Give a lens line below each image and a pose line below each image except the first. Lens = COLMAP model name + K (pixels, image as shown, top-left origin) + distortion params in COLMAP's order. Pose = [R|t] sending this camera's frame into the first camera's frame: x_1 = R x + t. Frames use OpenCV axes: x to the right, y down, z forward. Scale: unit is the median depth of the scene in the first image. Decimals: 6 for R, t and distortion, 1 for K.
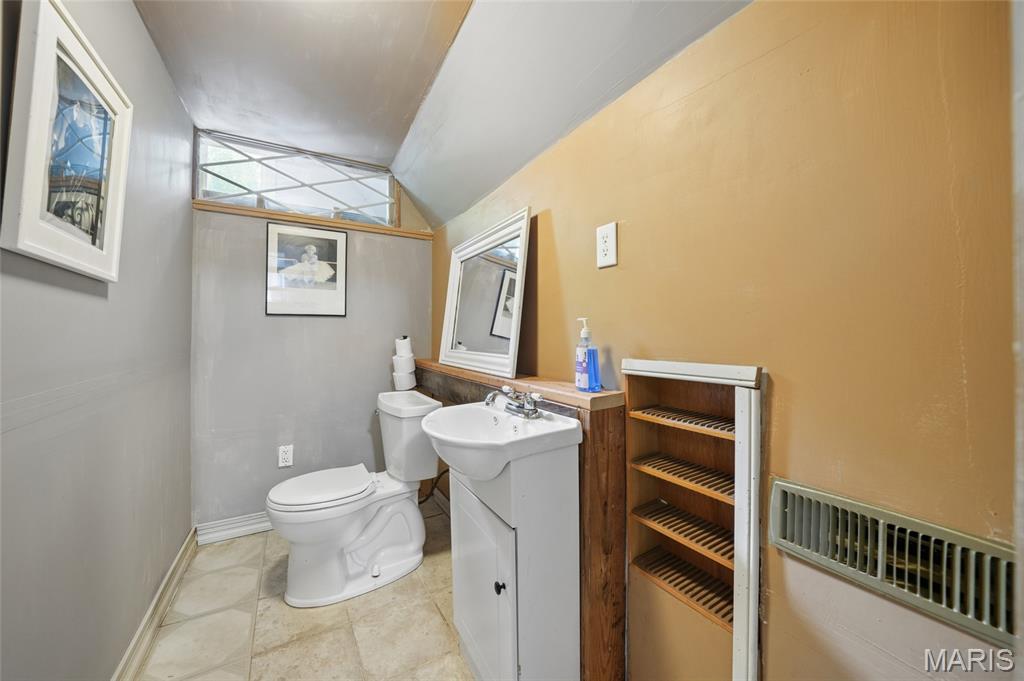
lens RADIAL K [[370.3, 0, 509.7], [0, 370.3, 336.8], [0, 0, 1]] dist [-0.000901, -0.000024]
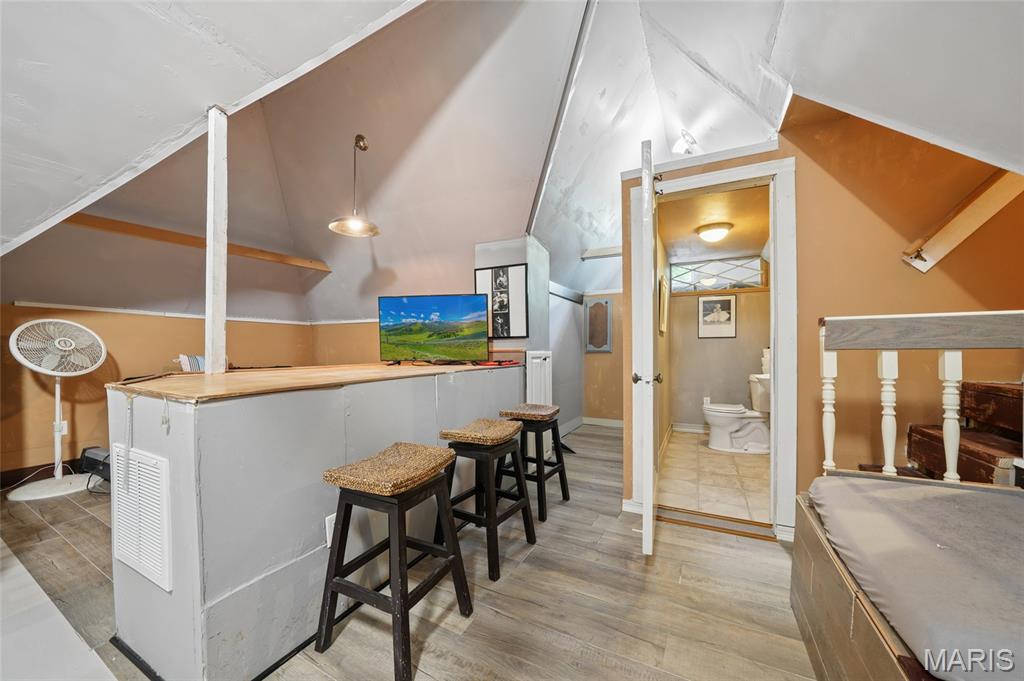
lens RADIAL K [[370.3, 0, 510.4], [0, 370.3, 346.9], [0, 0, 1]] dist [-0.000901, -0.000024]
pose [[0.504711, -0.019644, -0.863065, 0.666849], [0.011840, 0.999805, -0.015832, 0.013659], [0.863207, -0.002228, 0.504845, -1.059499]]
